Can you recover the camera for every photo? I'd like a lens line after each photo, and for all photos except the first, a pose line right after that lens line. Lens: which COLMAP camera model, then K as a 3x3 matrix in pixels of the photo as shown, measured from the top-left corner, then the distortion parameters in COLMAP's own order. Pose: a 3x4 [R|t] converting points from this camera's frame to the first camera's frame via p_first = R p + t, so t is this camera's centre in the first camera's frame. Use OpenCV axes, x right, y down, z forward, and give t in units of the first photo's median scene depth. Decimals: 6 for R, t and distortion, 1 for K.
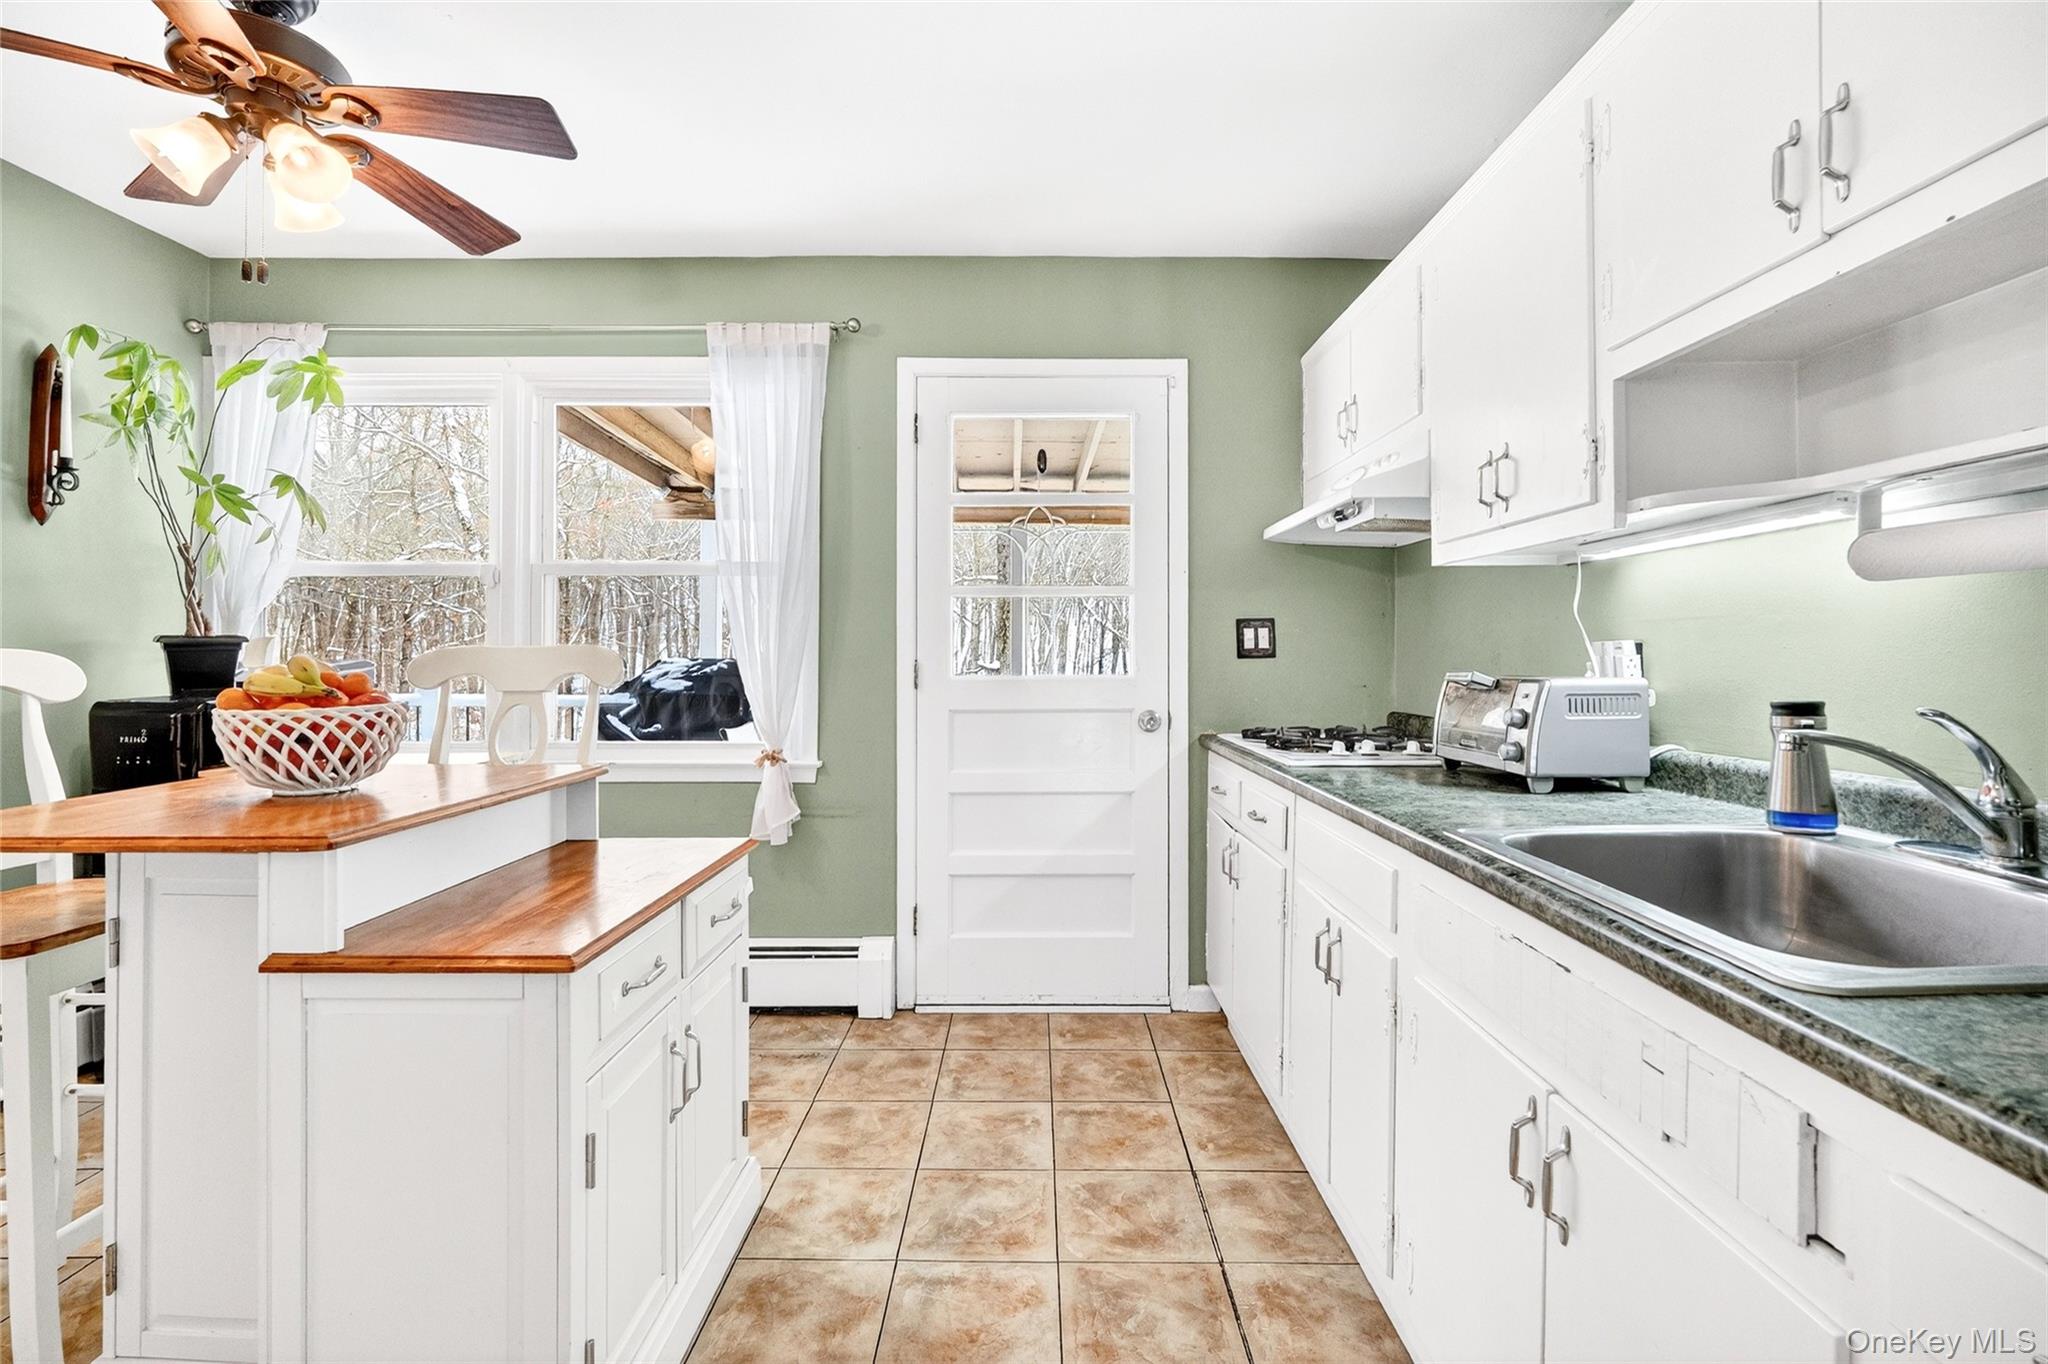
lens RADIAL K [[912.9, 0, 1032.5], [0, 912.9, 654.2], [0, 0, 1]] dist [-0.004090, 0.000259]
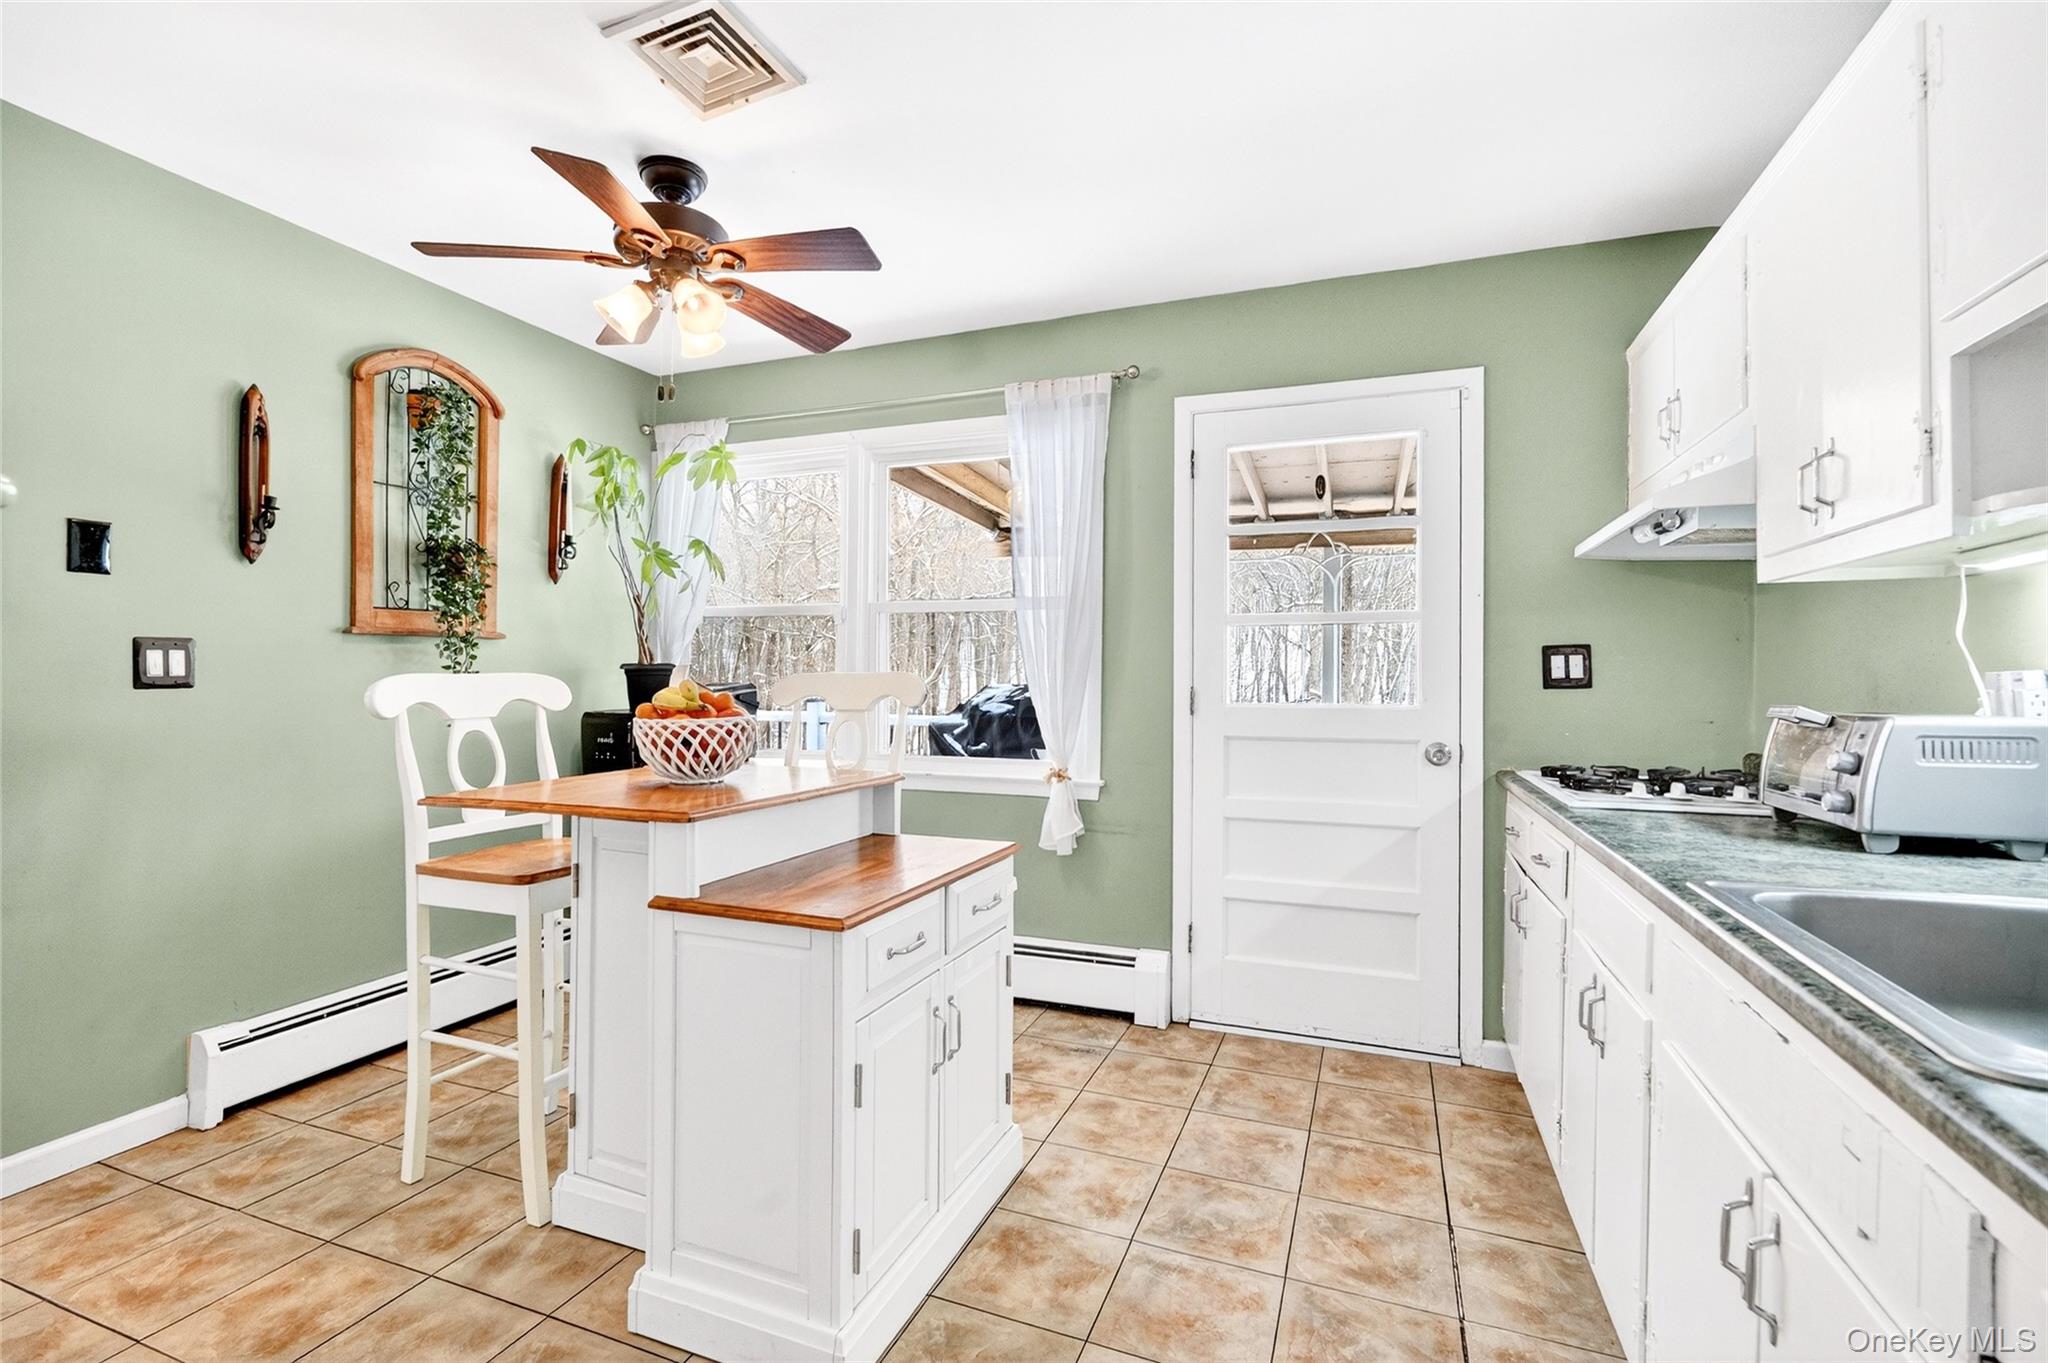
lens RADIAL K [[906.2, 0, 1024.0], [0, 906.2, 681.5], [0, 0, 1]] dist [-0.003114, 0.000066]
pose [[0.933189, 0.007039, -0.359317, 0.095098], [-0.006941, 0.999975, 0.001564, -0.000699], [0.359319, 0.001035, 0.933214, -0.043698]]
